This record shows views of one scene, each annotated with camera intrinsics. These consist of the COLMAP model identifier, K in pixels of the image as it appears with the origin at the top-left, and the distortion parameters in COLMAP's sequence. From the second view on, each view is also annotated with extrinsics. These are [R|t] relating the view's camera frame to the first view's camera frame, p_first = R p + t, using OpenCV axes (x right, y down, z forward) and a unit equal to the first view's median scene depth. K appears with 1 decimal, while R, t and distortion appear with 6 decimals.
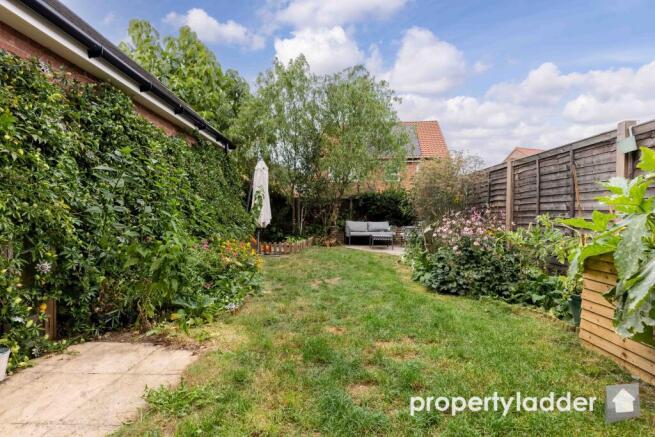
lens RADIAL K [[314.0, 0, 327.5], [0, 314.0, 218.5], [0, 0, 1]] dist [0.000335, -0.000077]
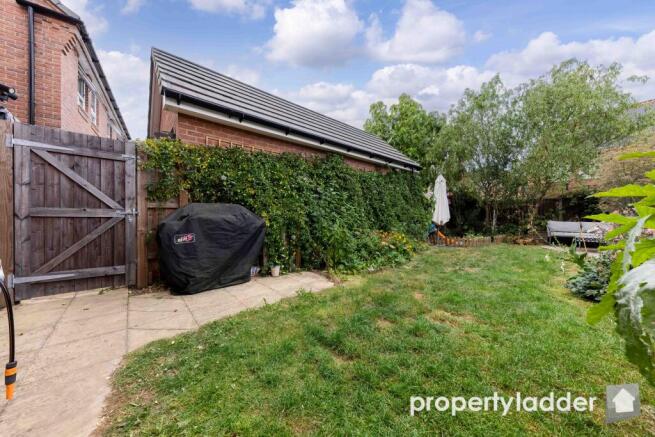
lens RADIAL K [[225.1, 0, 328.7], [0, 225.1, 217.0], [0, 0, 1]] dist [0.000947, -0.000075]
pose [[0.678207, -0.004716, -0.734856, 0.183188], [-0.000736, 0.999975, -0.007097, 0.001281], [0.734871, 0.005354, 0.678186, -0.005648]]
